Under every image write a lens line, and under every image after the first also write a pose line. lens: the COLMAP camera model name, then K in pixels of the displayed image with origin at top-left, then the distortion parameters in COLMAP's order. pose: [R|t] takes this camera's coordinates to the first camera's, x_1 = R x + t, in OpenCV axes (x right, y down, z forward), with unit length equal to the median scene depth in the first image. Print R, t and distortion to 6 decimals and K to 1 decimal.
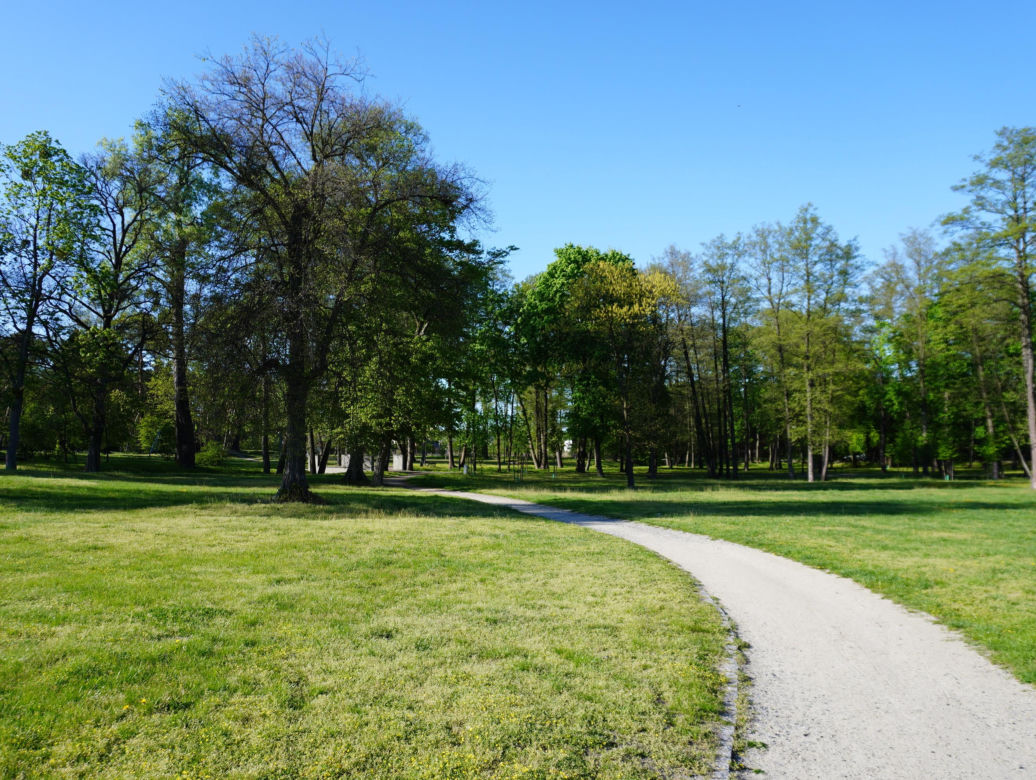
lens RADIAL K [[807.1, 0, 517.9], [0, 807.1, 390.2], [0, 0, 1]] dist [-0.016480, 0.001888]
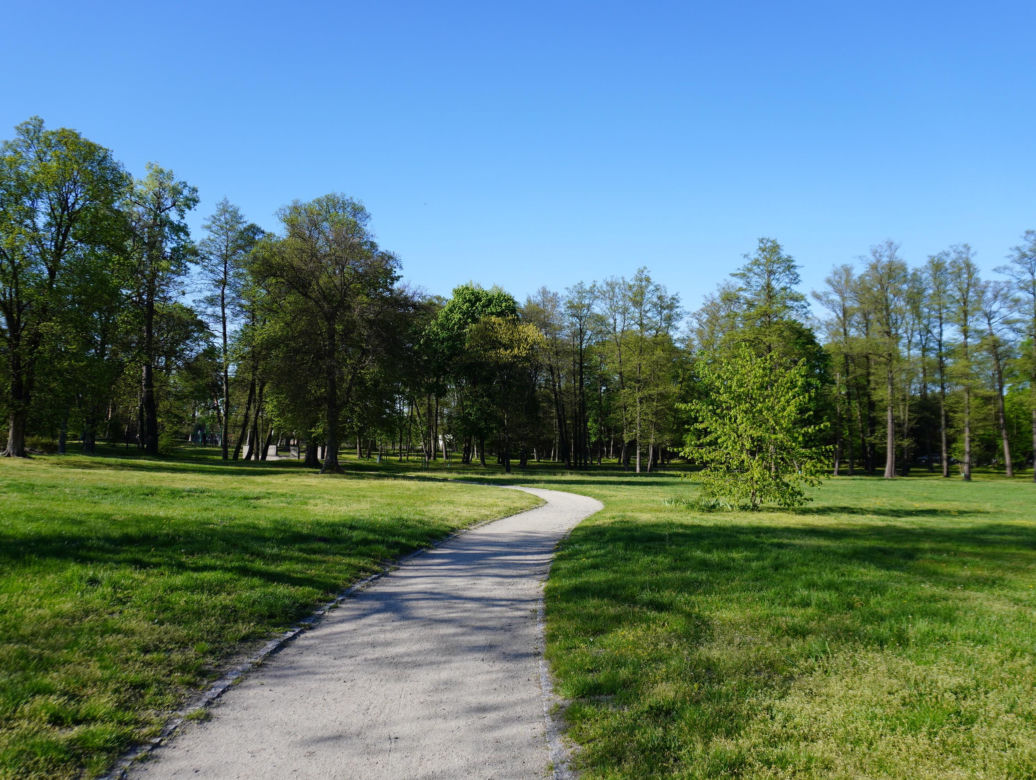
lens RADIAL K [[807.1, 0, 518.0], [0, 807.1, 390.5], [0, 0, 1]] dist [-0.016480, 0.001888]
pose [[0.987211, 0.030791, 0.156416, -0.050243], [-0.032191, 0.999461, 0.006424, -0.025978], [-0.156134, -0.011377, 0.987670, -0.293767]]
